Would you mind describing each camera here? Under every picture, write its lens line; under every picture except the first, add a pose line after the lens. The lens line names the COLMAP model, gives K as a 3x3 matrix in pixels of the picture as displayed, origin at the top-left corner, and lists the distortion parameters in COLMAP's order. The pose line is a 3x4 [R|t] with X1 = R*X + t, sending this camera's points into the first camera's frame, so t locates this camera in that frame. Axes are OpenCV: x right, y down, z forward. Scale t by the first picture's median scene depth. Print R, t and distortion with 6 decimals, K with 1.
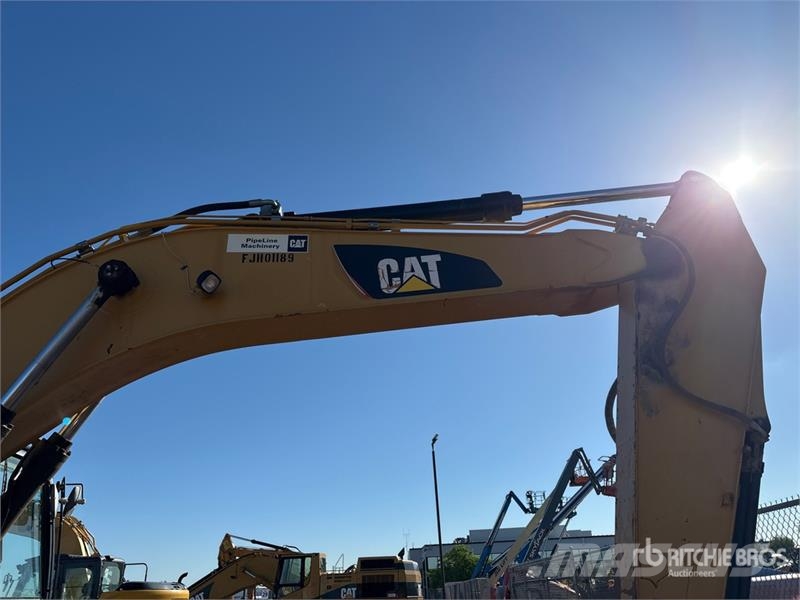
lens RADIAL K [[606.7, 0, 397.1], [0, 606.7, 297.6], [0, 0, 1]] dist [0.091164, -0.095034]
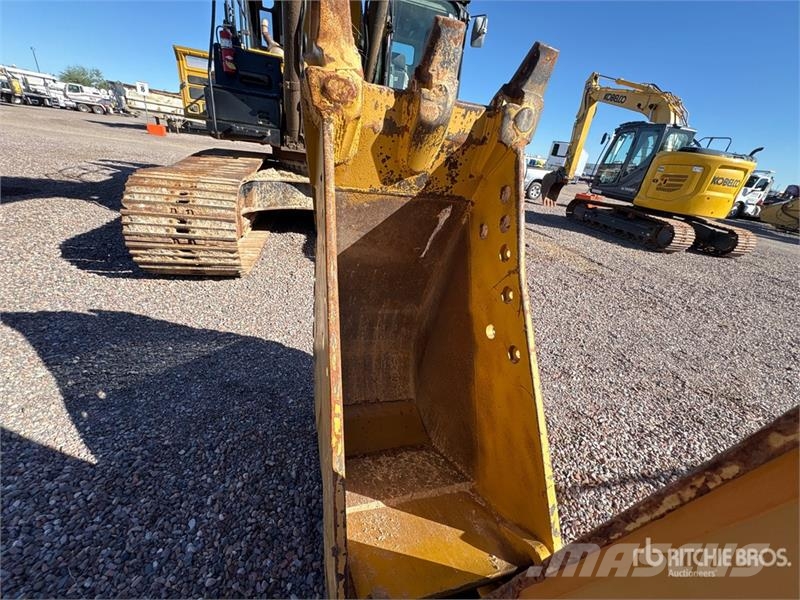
lens RADIAL K [[315.9, 0, 399.0], [0, 315.9, 298.5], [0, 0, 1]] dist [0.001123, -0.000218]
pose [[0.241308, 0.488759, -0.838383, 0.122090], [0.295108, 0.786042, 0.543185, 0.175030], [0.924490, -0.378488, 0.045442, 0.300473]]
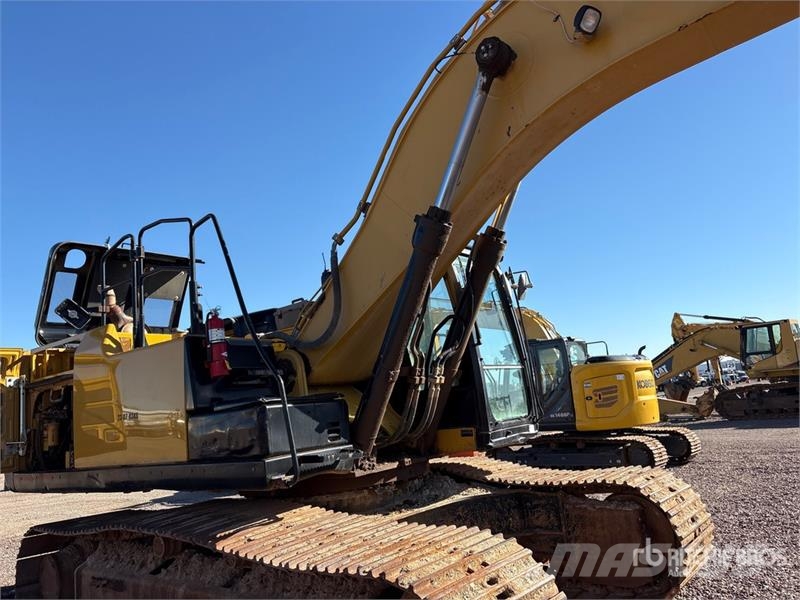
lens RADIAL K [[605.0, 0, 400.0], [0, 605.0, 300.0], [0, 0, 1]] dist [0.029934, 0.000668]
pose [[0.773121, -0.135385, -0.619641, -0.013751], [0.327931, 0.921563, 0.207804, 0.027115], [0.542904, -0.363857, 0.756877, 0.028192]]
